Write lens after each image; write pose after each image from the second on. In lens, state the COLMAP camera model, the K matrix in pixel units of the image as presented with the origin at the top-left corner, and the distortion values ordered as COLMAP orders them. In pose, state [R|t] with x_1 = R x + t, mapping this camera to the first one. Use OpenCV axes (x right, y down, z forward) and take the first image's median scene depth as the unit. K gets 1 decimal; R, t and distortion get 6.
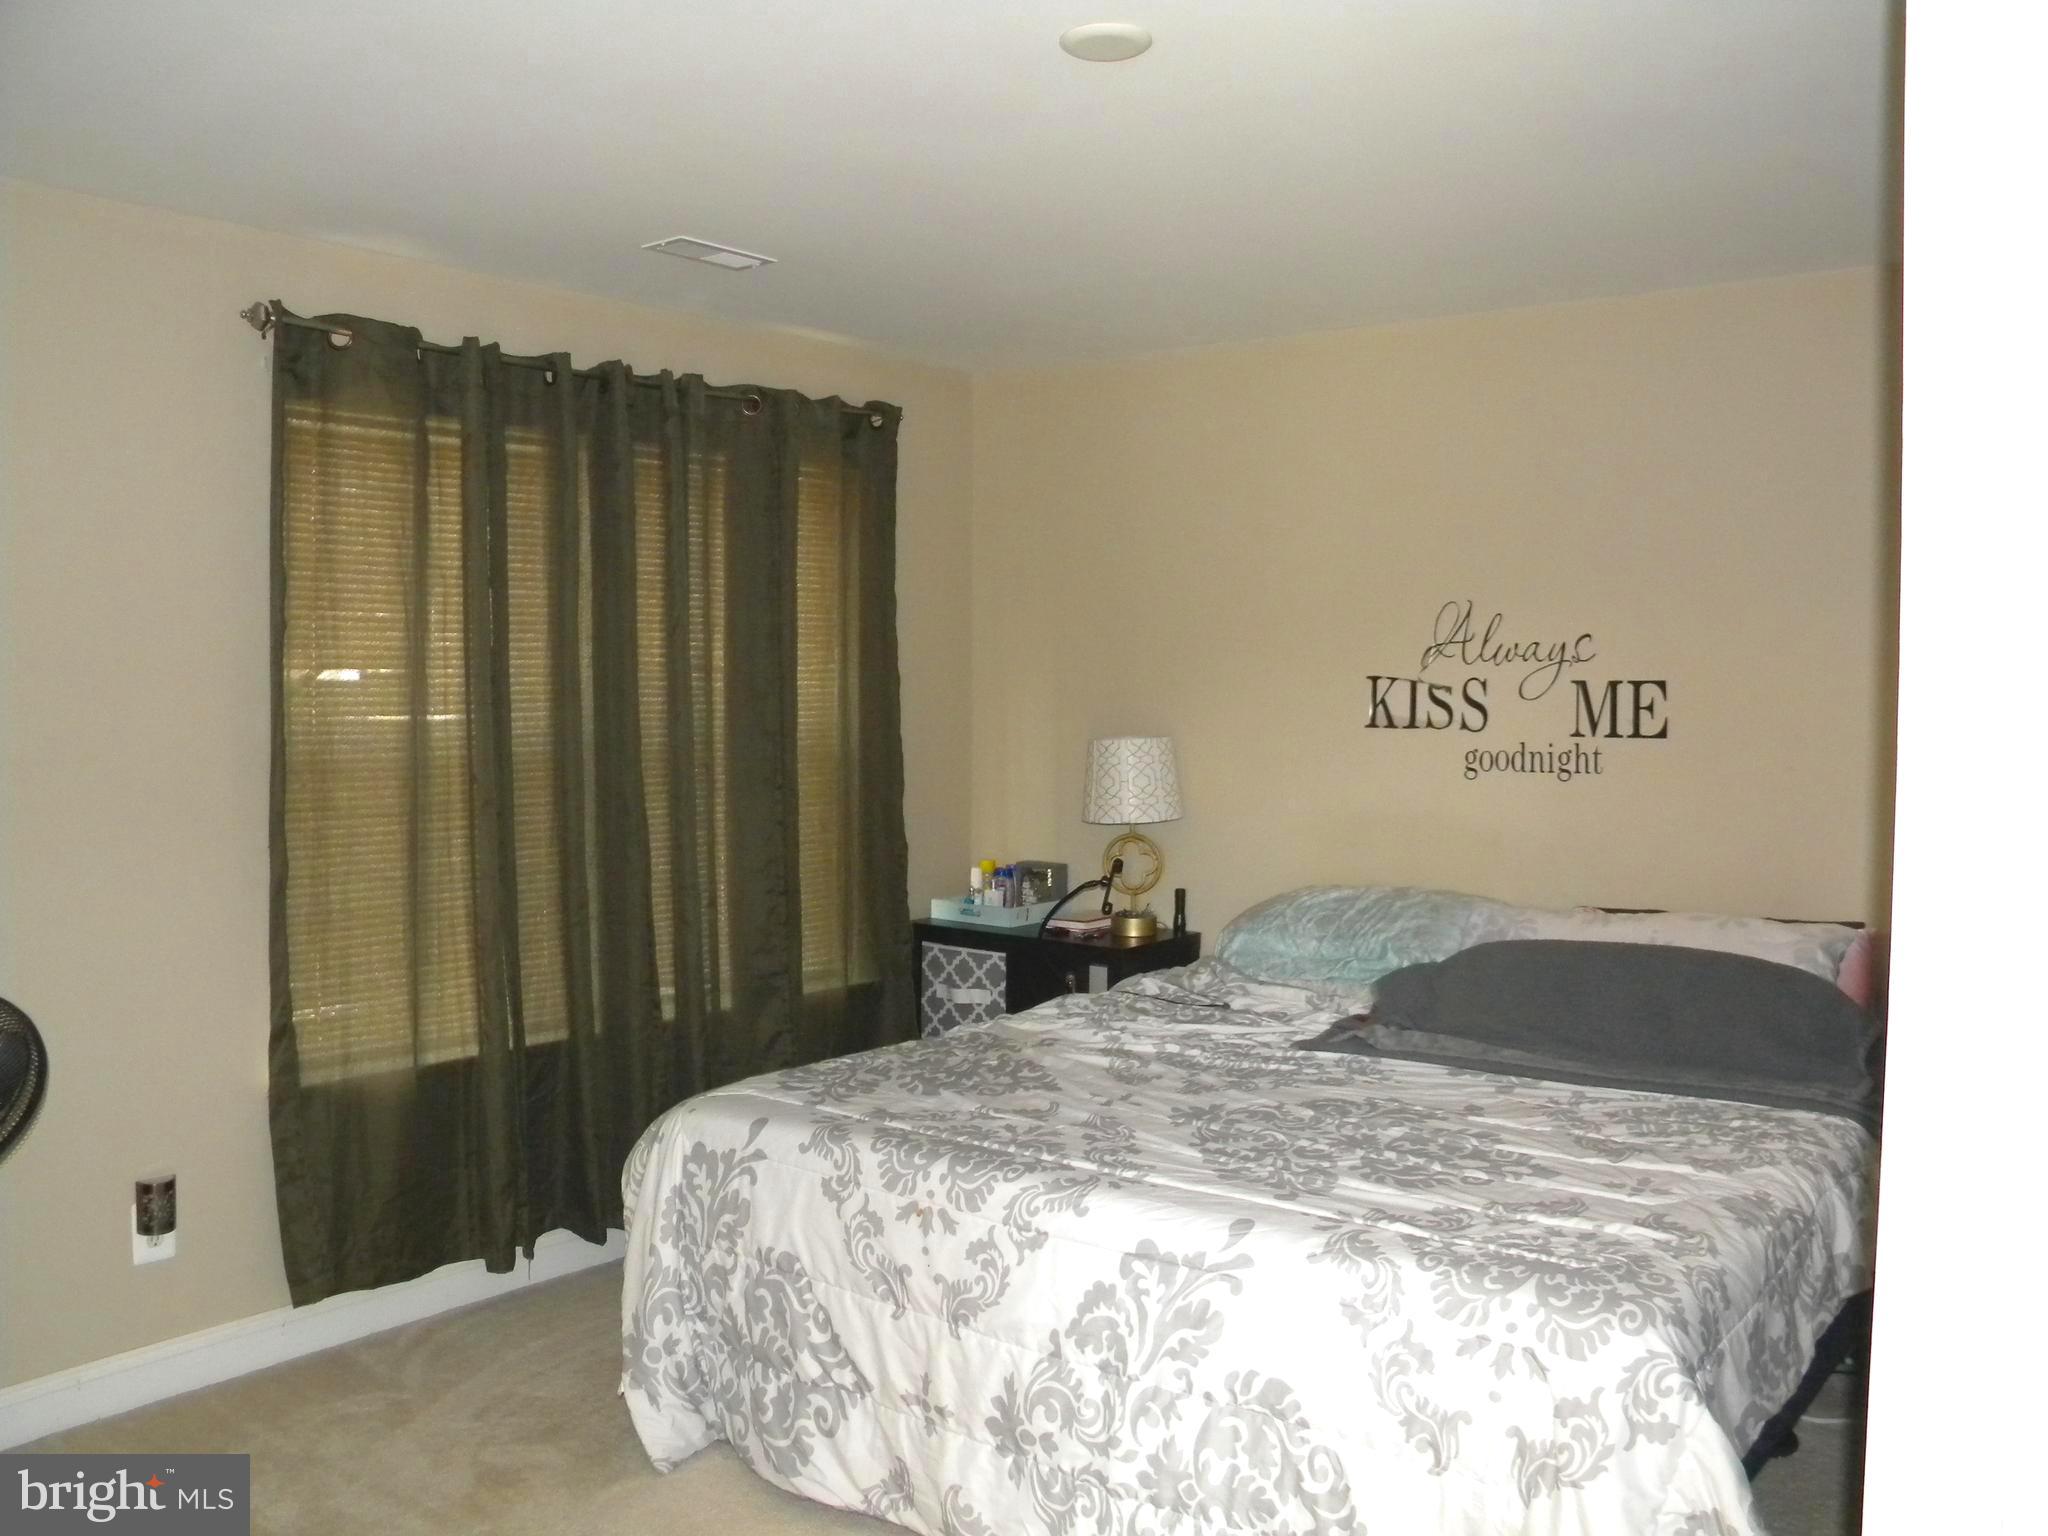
lens RADIAL K [[1683.8, 0, 1020.7], [0, 1683.8, 764.7], [0, 0, 1]] dist [-0.167557, 0.122170]
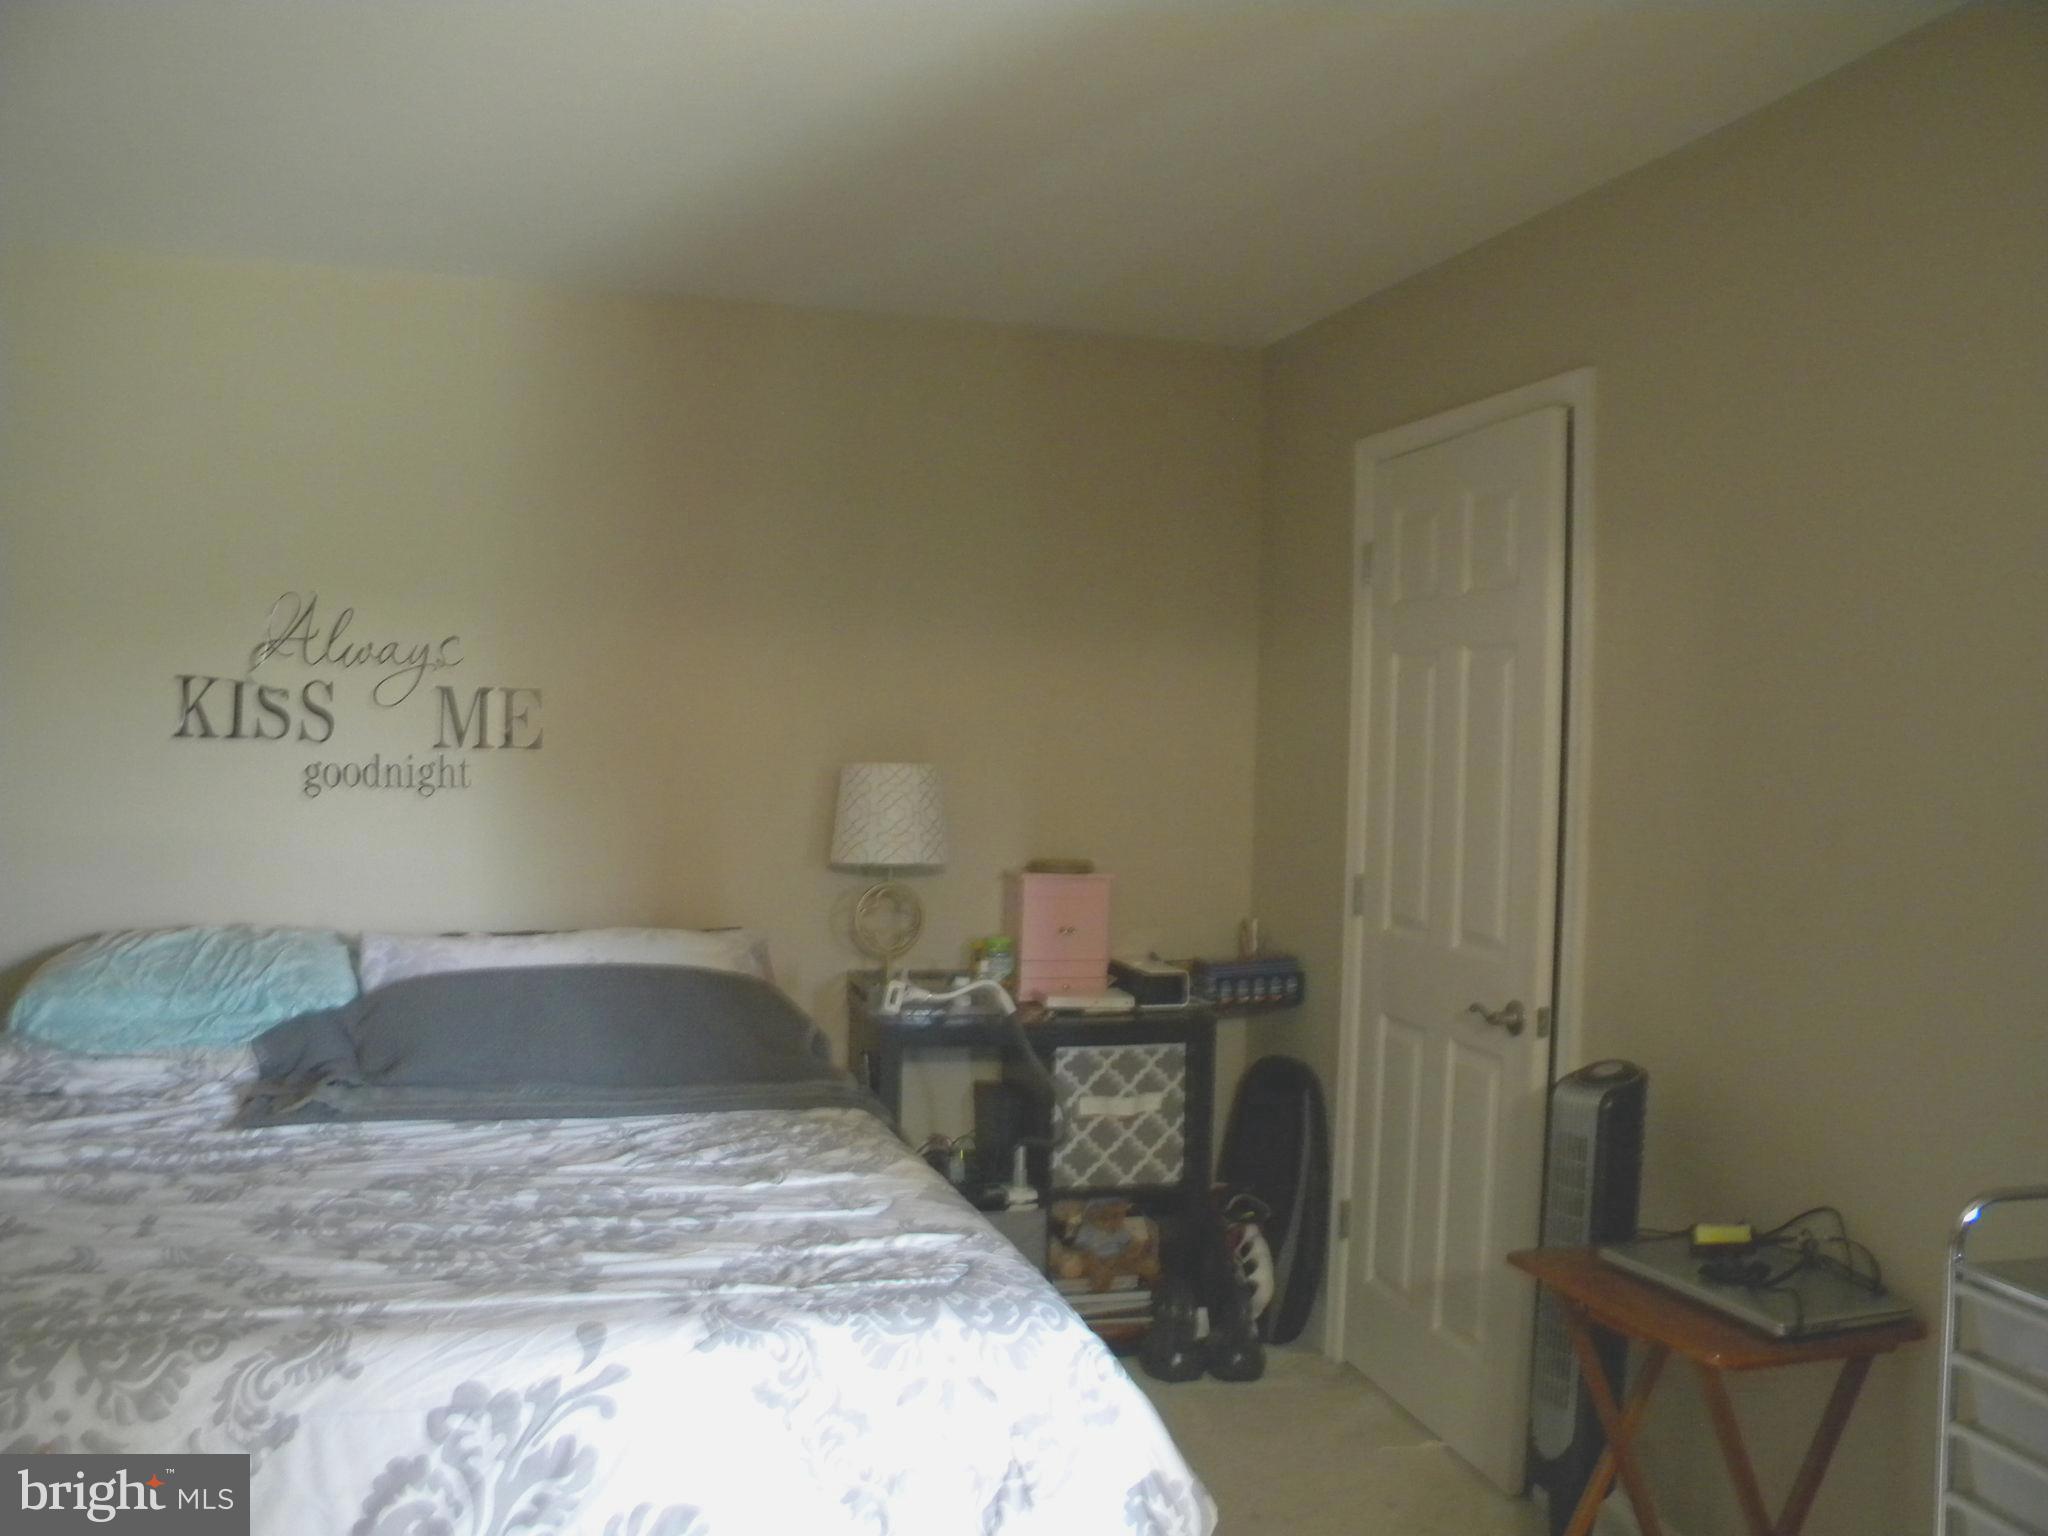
lens RADIAL K [[1683.8, 0, 1022.8], [0, 1683.8, 768.2], [0, 0, 1]] dist [-0.167557, 0.122170]
pose [[0.586617, -0.000038, 0.809865, -0.269529], [0.015638, 0.999814, -0.011280, 0.011960], [-0.809714, 0.019282, 0.586508, 0.252093]]
